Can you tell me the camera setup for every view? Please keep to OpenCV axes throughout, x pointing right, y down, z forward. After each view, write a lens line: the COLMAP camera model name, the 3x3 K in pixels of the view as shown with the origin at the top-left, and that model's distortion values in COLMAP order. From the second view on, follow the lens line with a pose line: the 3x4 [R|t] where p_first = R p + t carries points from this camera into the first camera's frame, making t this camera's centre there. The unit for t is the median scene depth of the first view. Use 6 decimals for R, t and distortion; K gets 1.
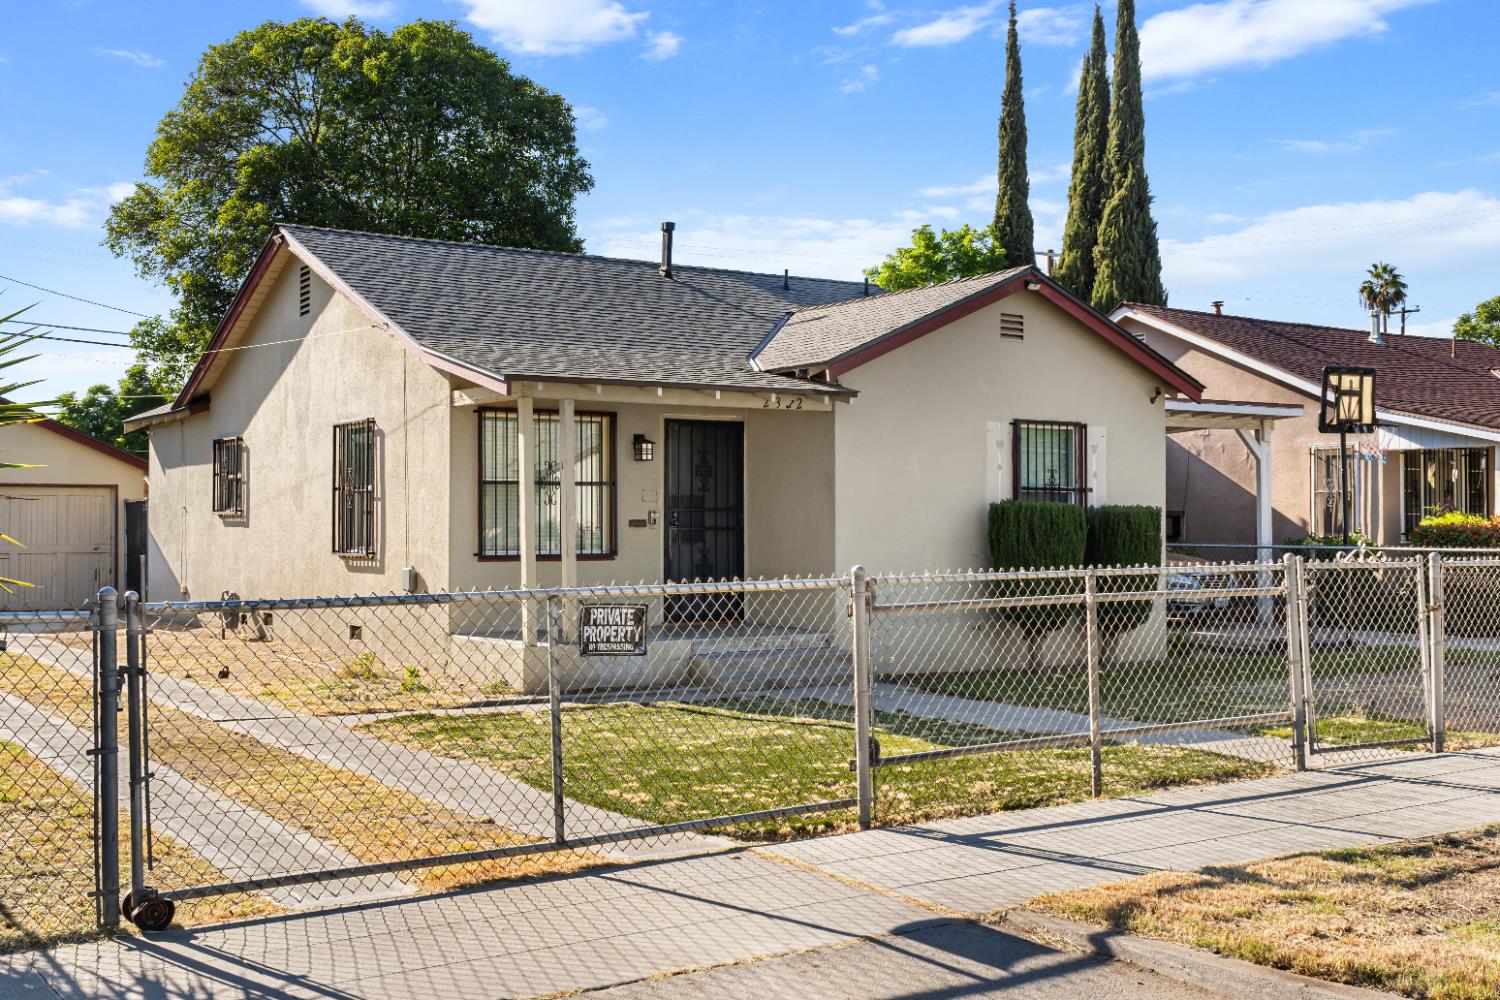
lens RADIAL K [[1637.2, 0, 747.4], [0, 1637.2, 498.0], [0, 0, 1]] dist [-0.000367, 0.000000]
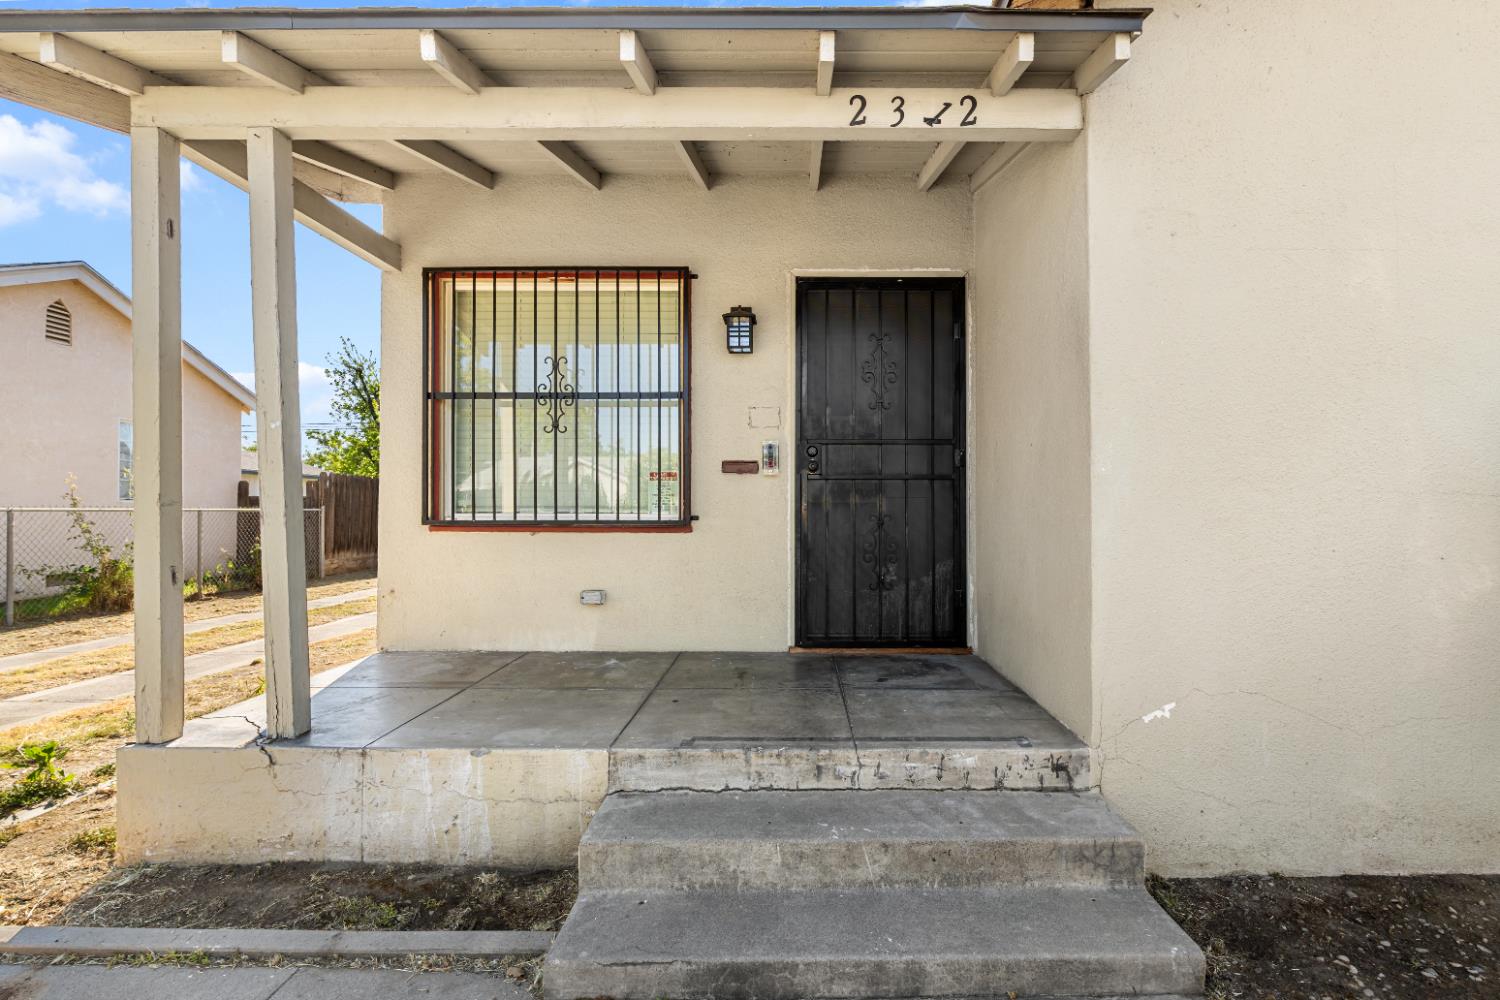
lens RADIAL K [[701.3, 0, 786.8], [0, 701.3, 510.0], [0, 0, 1]] dist [-0.012443, 0.001889]
pose [[0.824577, -0.009913, -0.565663, 0.066284], [0.009379, 0.999949, -0.003853, 0.025027], [0.565673, -0.002128, 0.824627, 0.648245]]
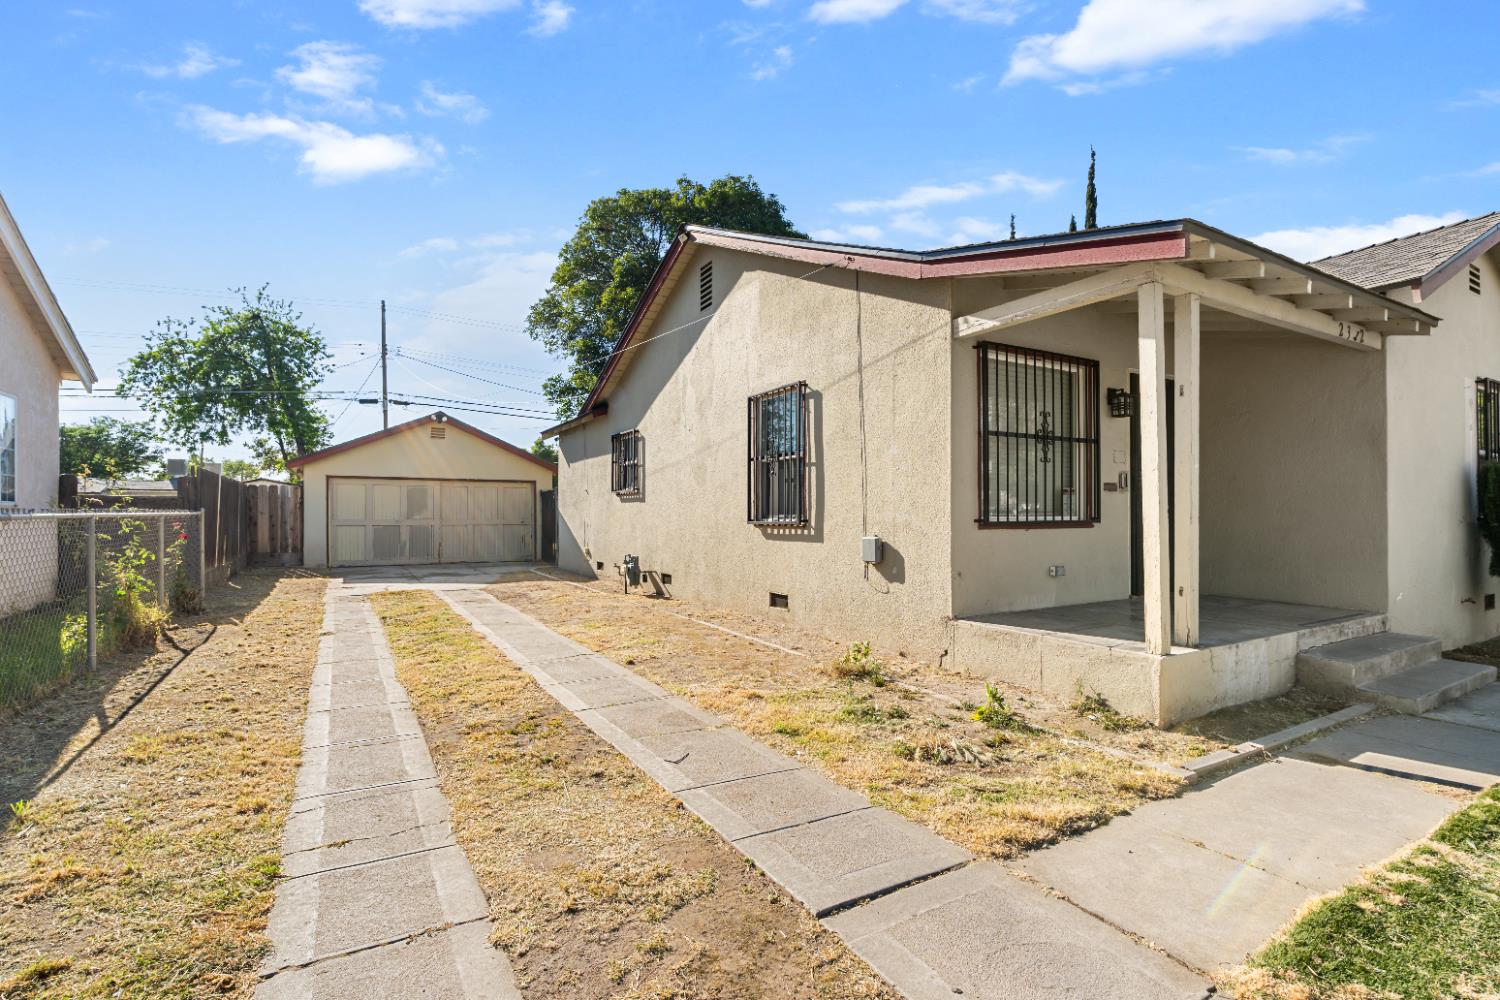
lens RADIAL K [[701.3, 0, 754.0], [0, 701.3, 504.7], [0, 0, 1]] dist [-0.012443, 0.001889]
pose [[0.998289, -0.005034, -0.058261, -0.191879], [0.005208, 0.999982, 0.002824, 0.018577], [0.058245, -0.003122, 0.998297, 0.480247]]
